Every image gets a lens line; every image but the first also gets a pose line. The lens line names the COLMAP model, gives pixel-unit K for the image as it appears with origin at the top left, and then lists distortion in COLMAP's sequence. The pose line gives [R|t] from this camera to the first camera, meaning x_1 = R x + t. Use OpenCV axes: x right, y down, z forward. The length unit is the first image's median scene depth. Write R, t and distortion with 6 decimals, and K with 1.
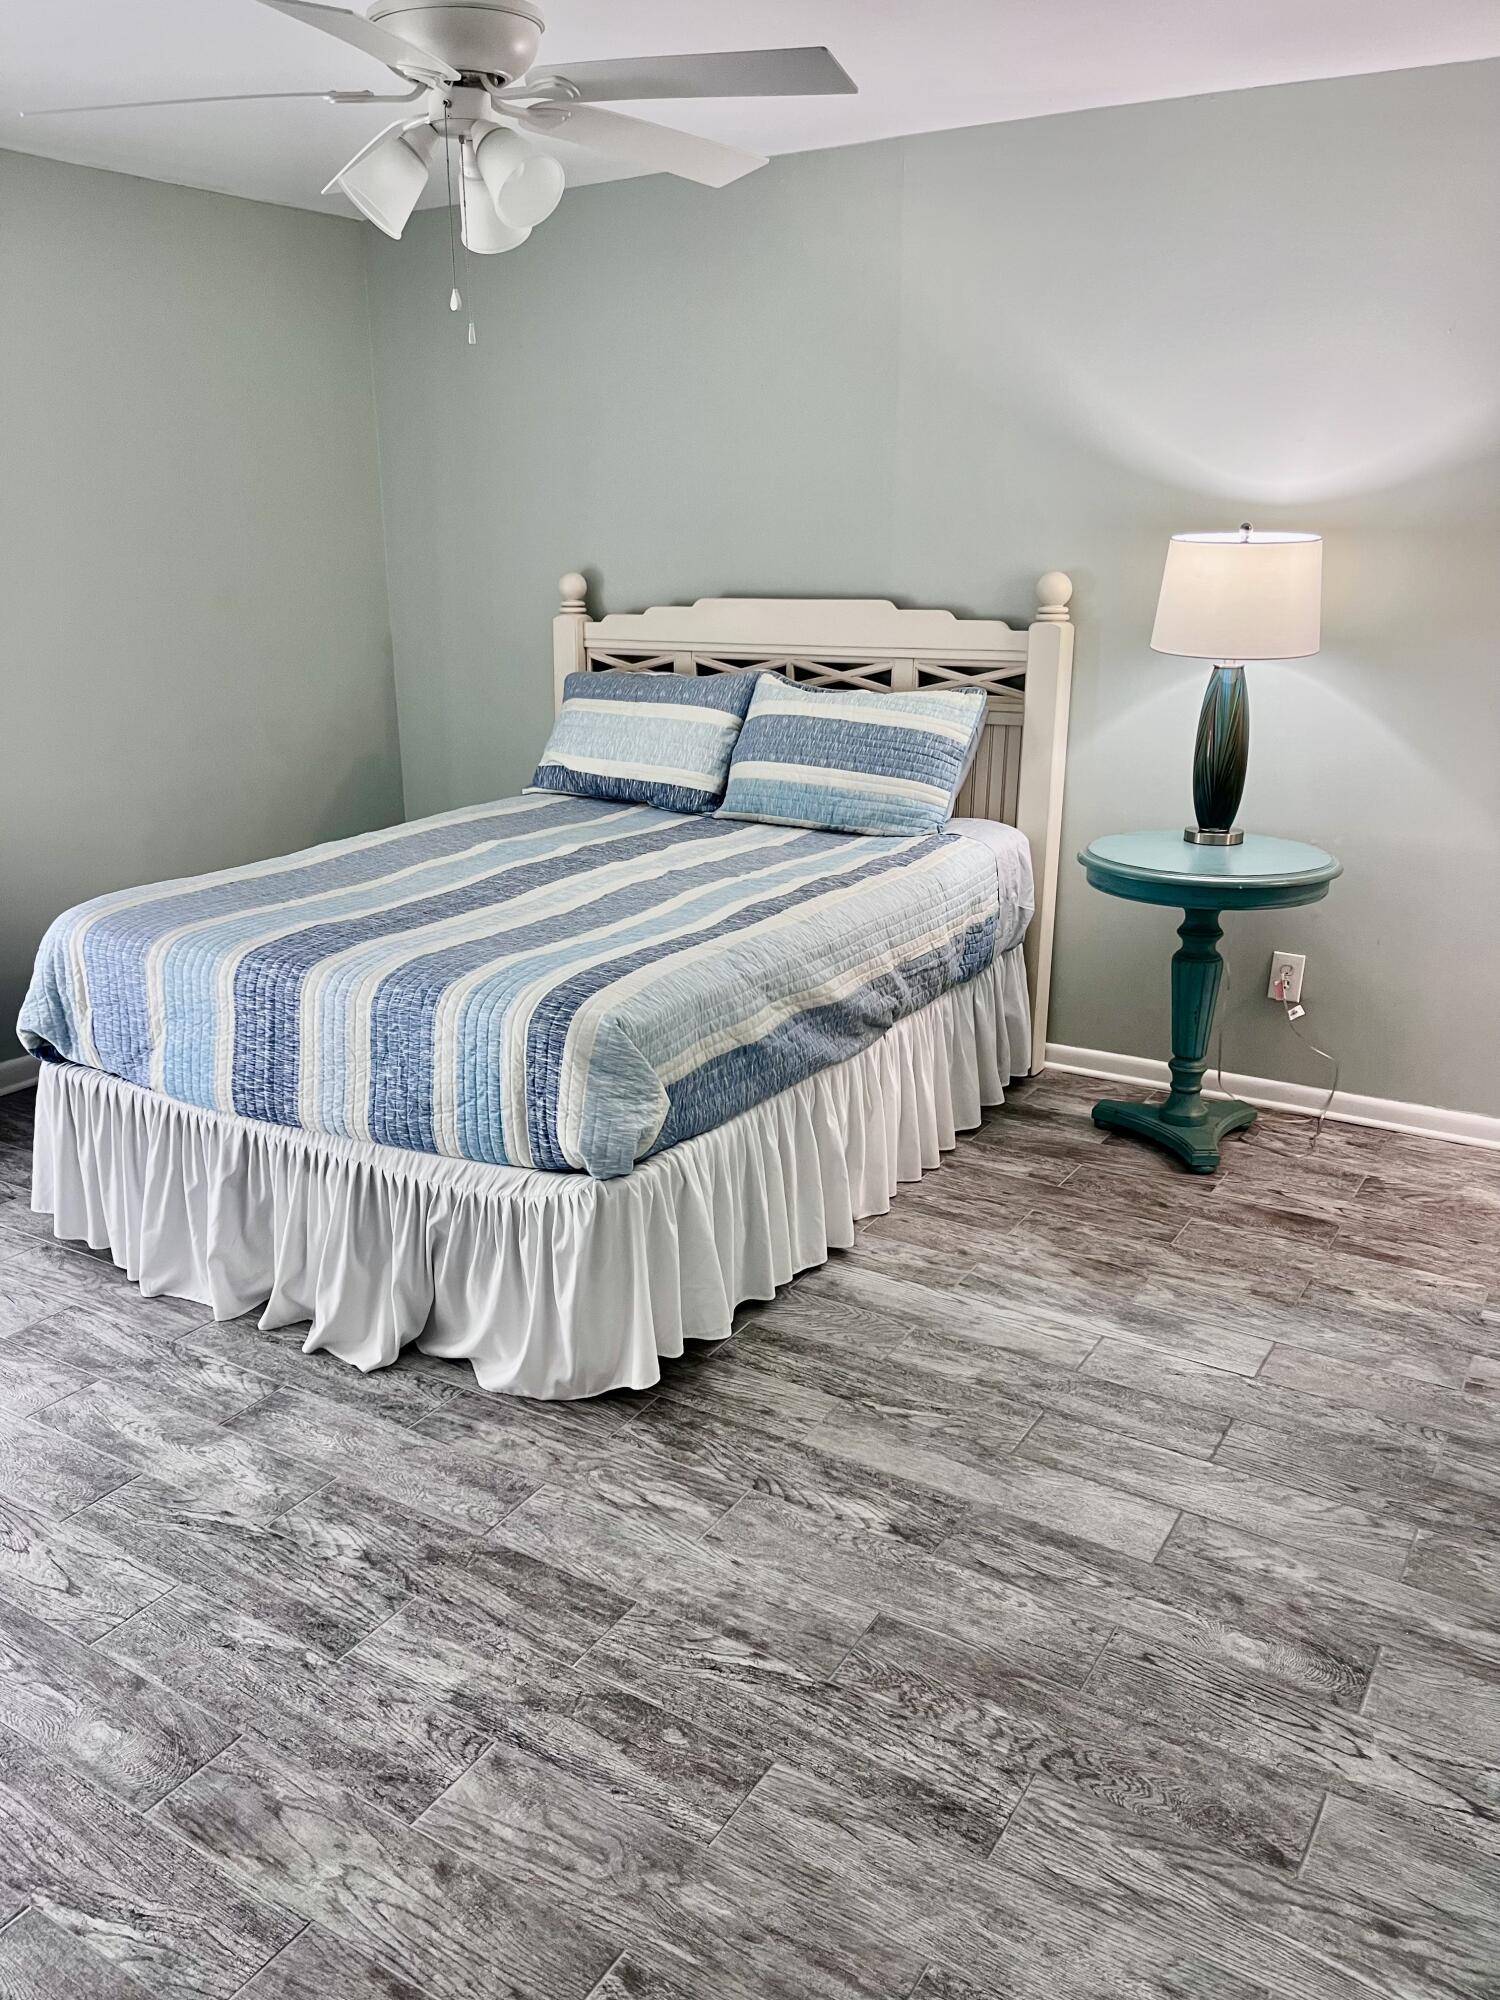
lens RADIAL K [[1498.8, 0, 745.4], [0, 1498.8, 1033.1], [0, 0, 1]] dist [0.059290, -0.087148]
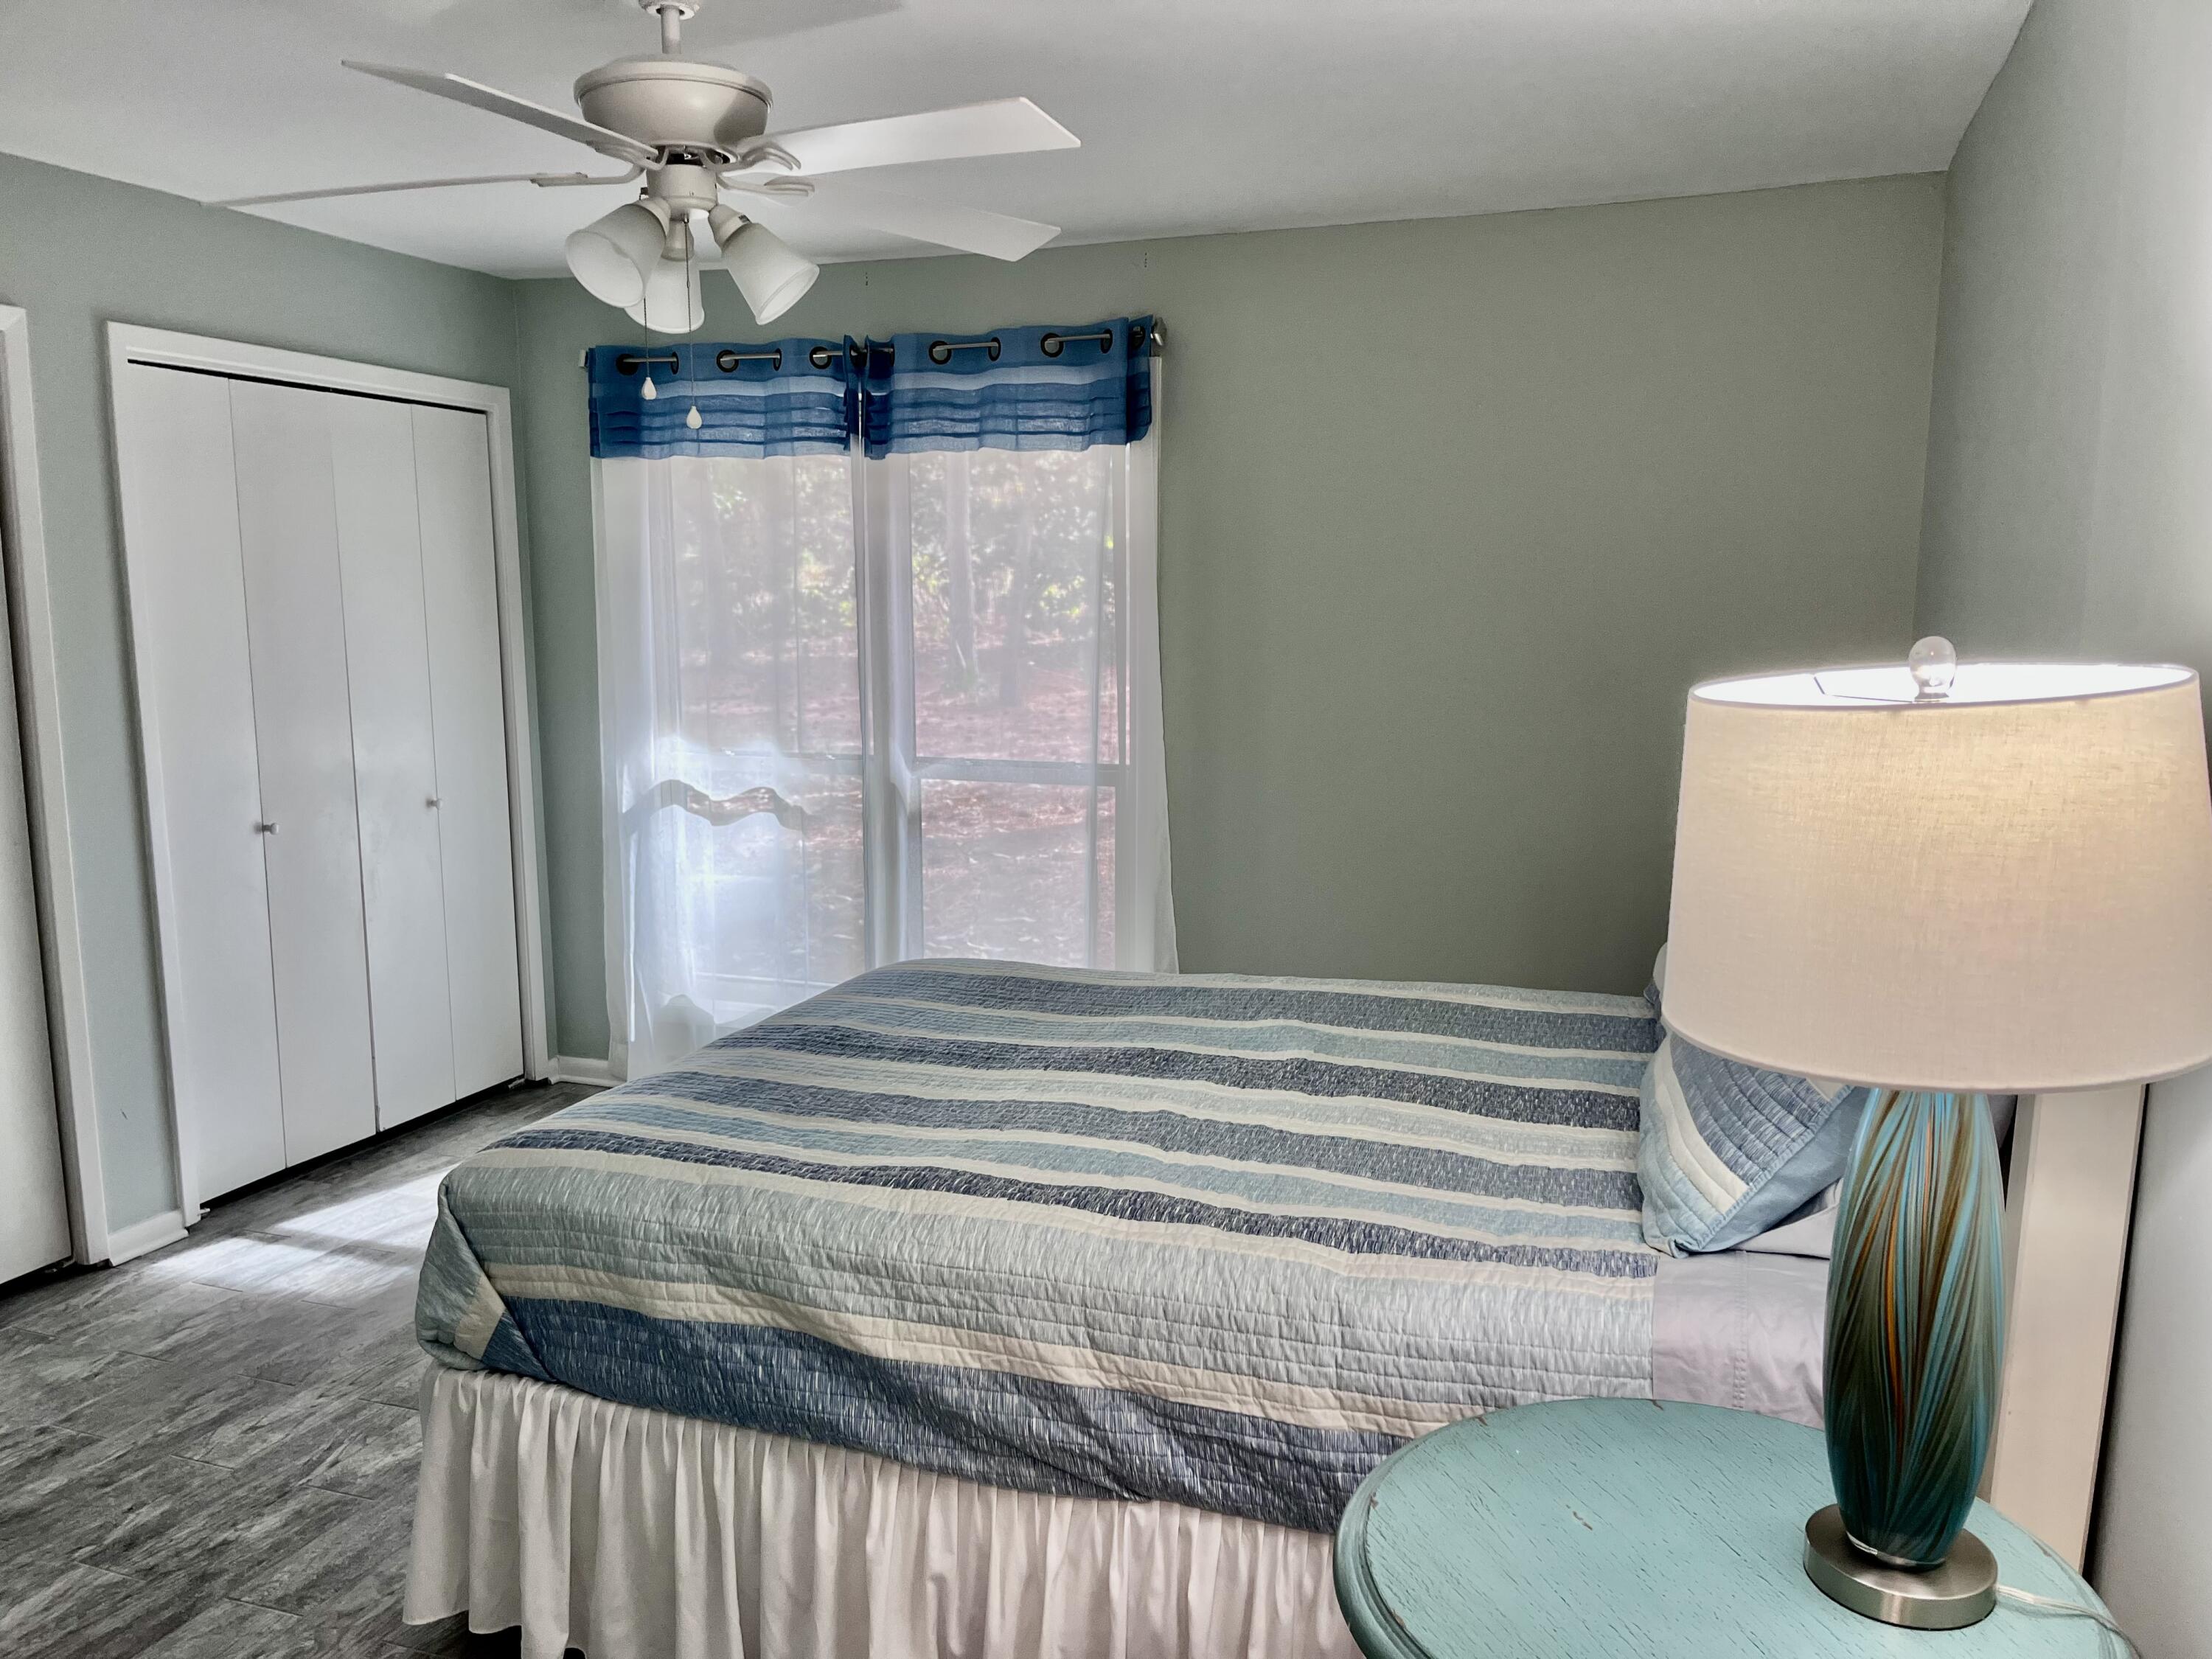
lens RADIAL K [[1657.7, 0, 1107.8], [0, 1657.7, 904.6], [0, 0, 1]] dist [0.059290, -0.087148]
pose [[0.205535, 0.173715, -0.963109, 0.714576], [-0.299722, 0.948004, 0.107028, -0.302143], [0.931624, 0.266667, 0.246914, 0.883453]]
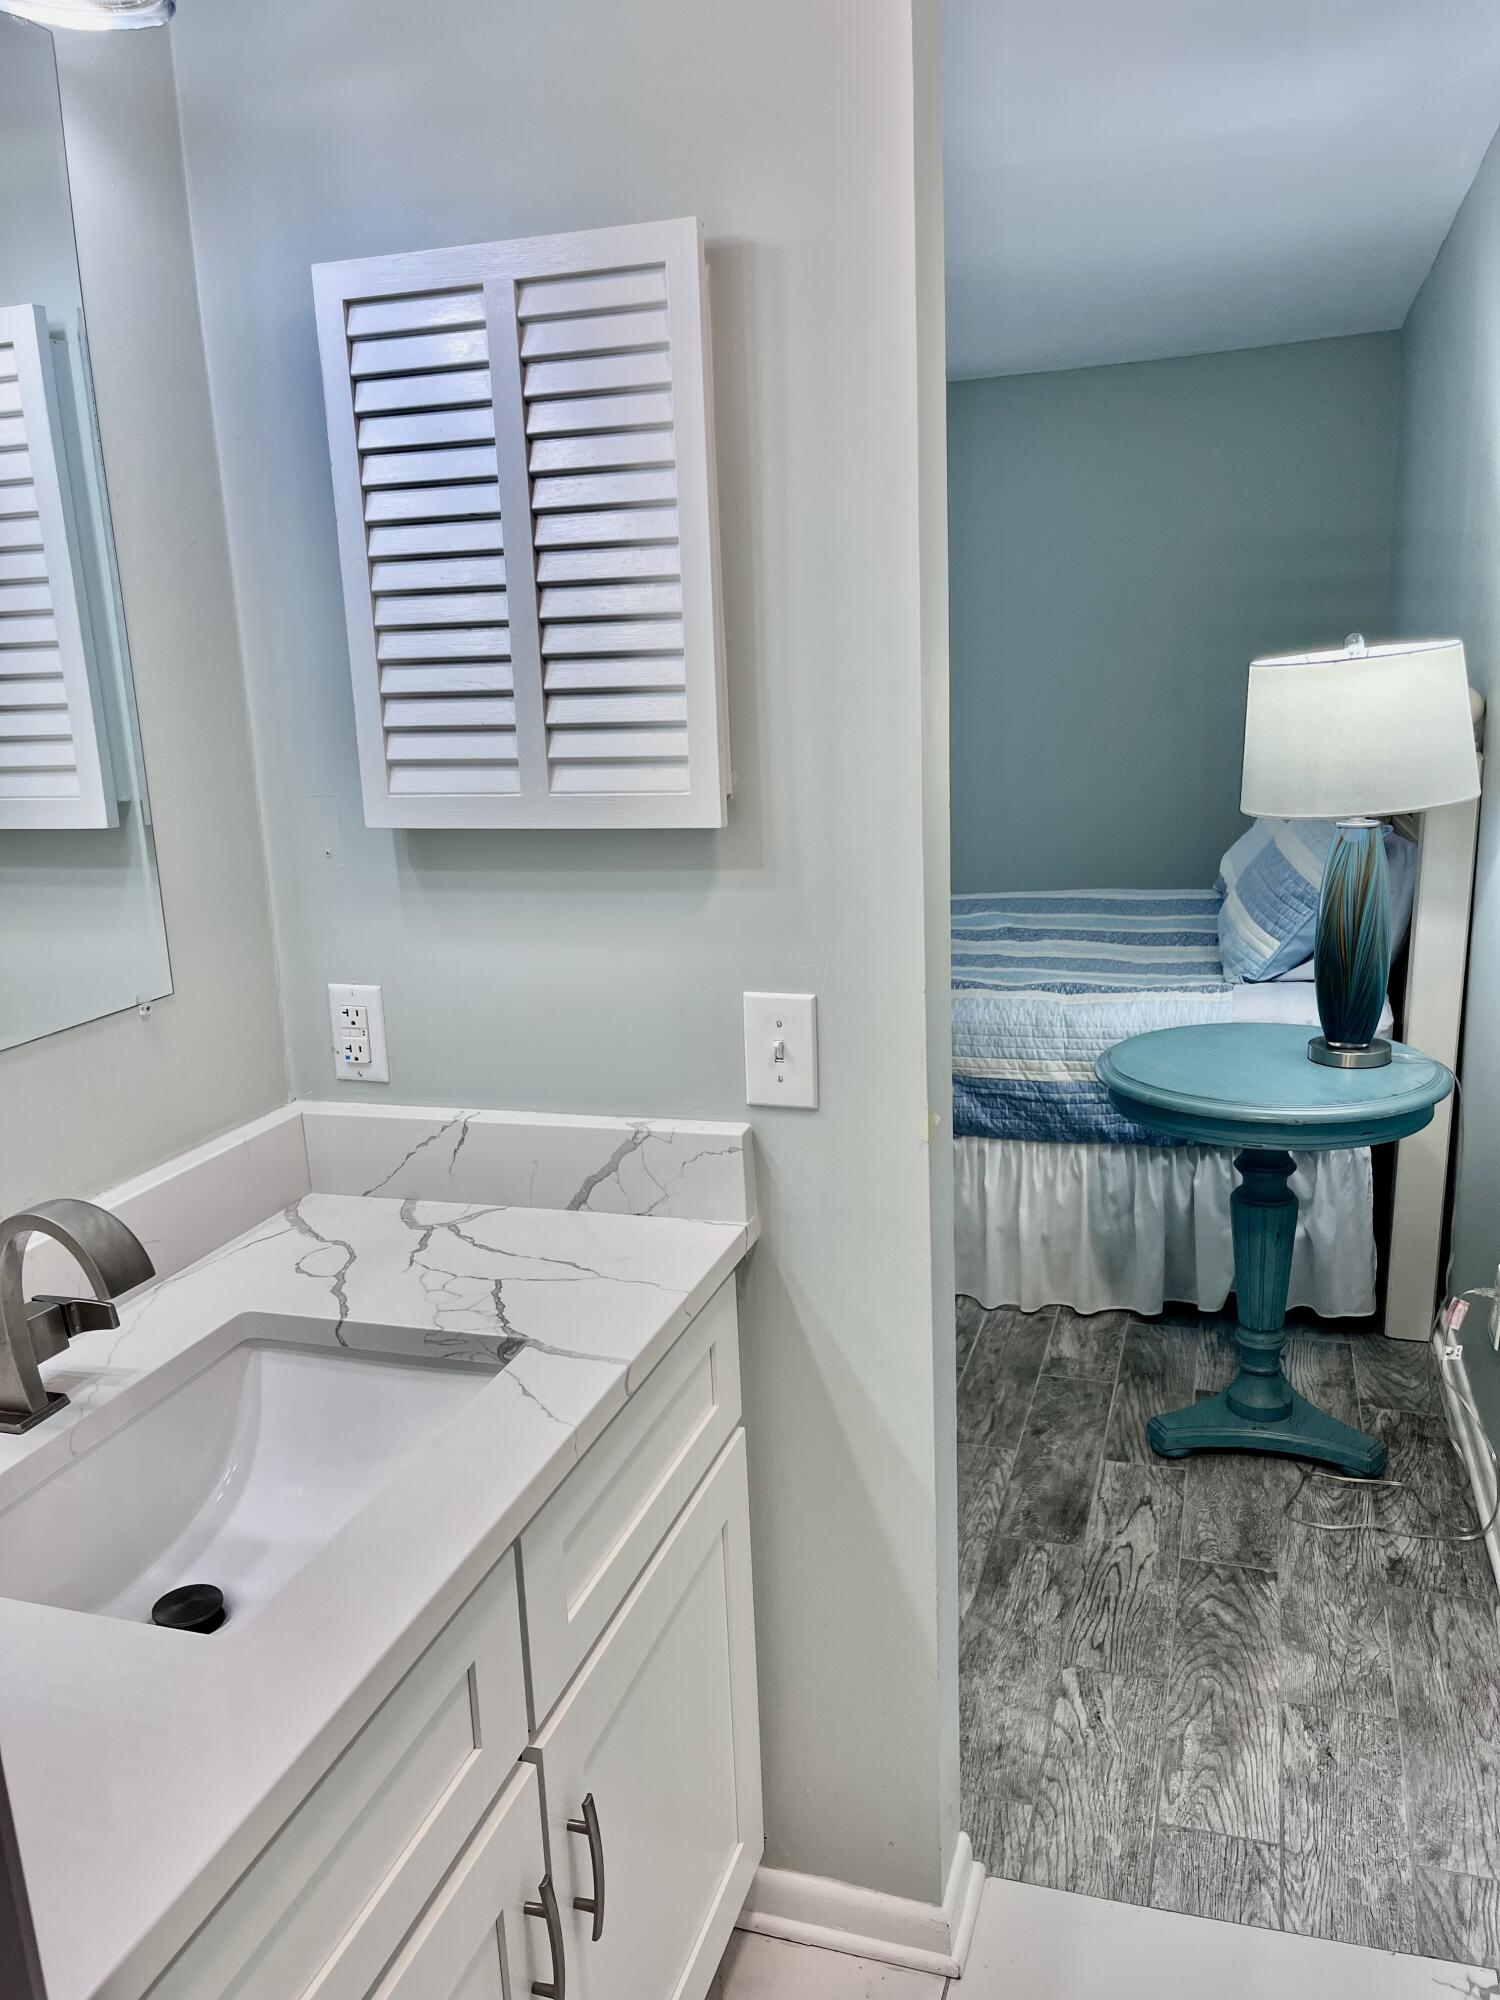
lens RADIAL K [[1498.8, 0, 745.4], [0, 1498.8, 1033.1], [0, 0, 1]] dist [0.059290, -0.087148]
pose [[0.238561, 0.220774, -0.945700, 1.118642], [-0.260706, 0.952628, 0.156626, -0.211487], [0.935479, 0.209184, 0.284817, 0.641716]]
